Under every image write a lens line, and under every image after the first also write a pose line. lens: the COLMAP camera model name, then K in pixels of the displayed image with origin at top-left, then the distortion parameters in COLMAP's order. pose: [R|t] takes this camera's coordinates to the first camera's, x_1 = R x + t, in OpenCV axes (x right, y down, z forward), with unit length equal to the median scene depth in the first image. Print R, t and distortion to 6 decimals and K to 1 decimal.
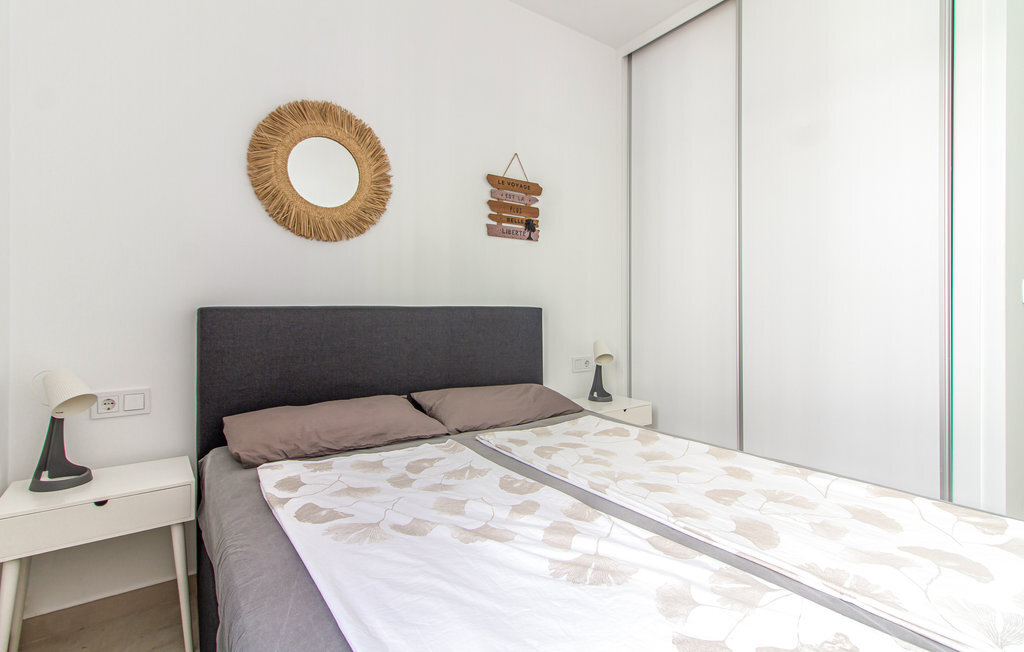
lens RADIAL K [[490.4, 0, 505.4], [0, 490.4, 312.8], [0, 0, 1]] dist [0.001640, 0.000350]
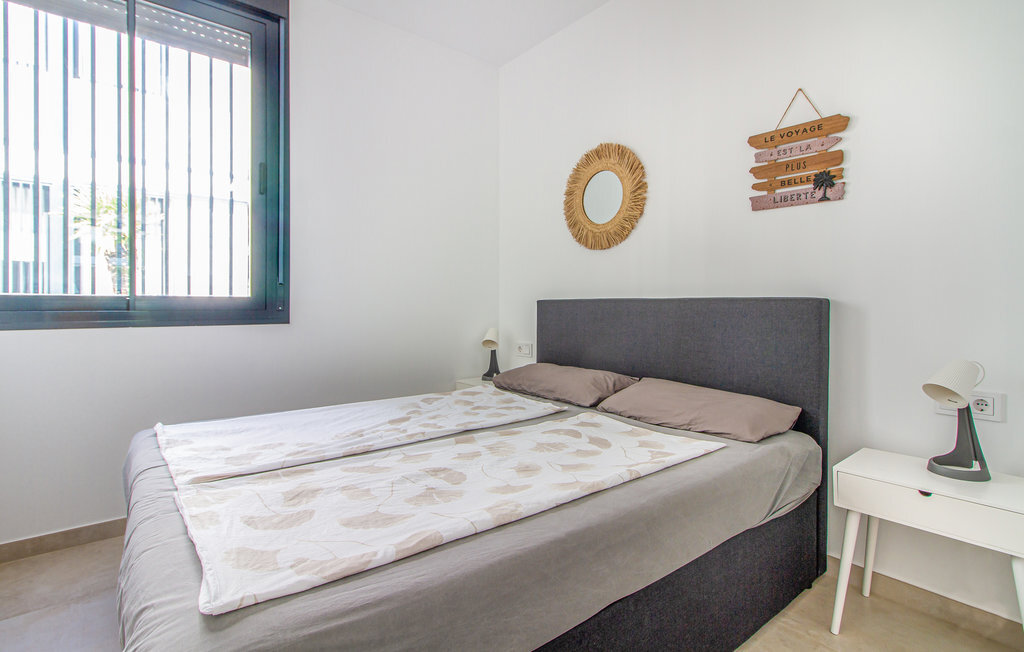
lens RADIAL K [[491.2, 0, 511.7], [0, 491.2, 326.5], [0, 0, 1]] dist [-0.002206, -0.000370]
pose [[0.068915, 0.048949, -0.996421, 0.874057], [-0.009041, 0.998785, 0.048440, -0.001374], [0.997582, 0.005671, 0.069273, 0.619155]]
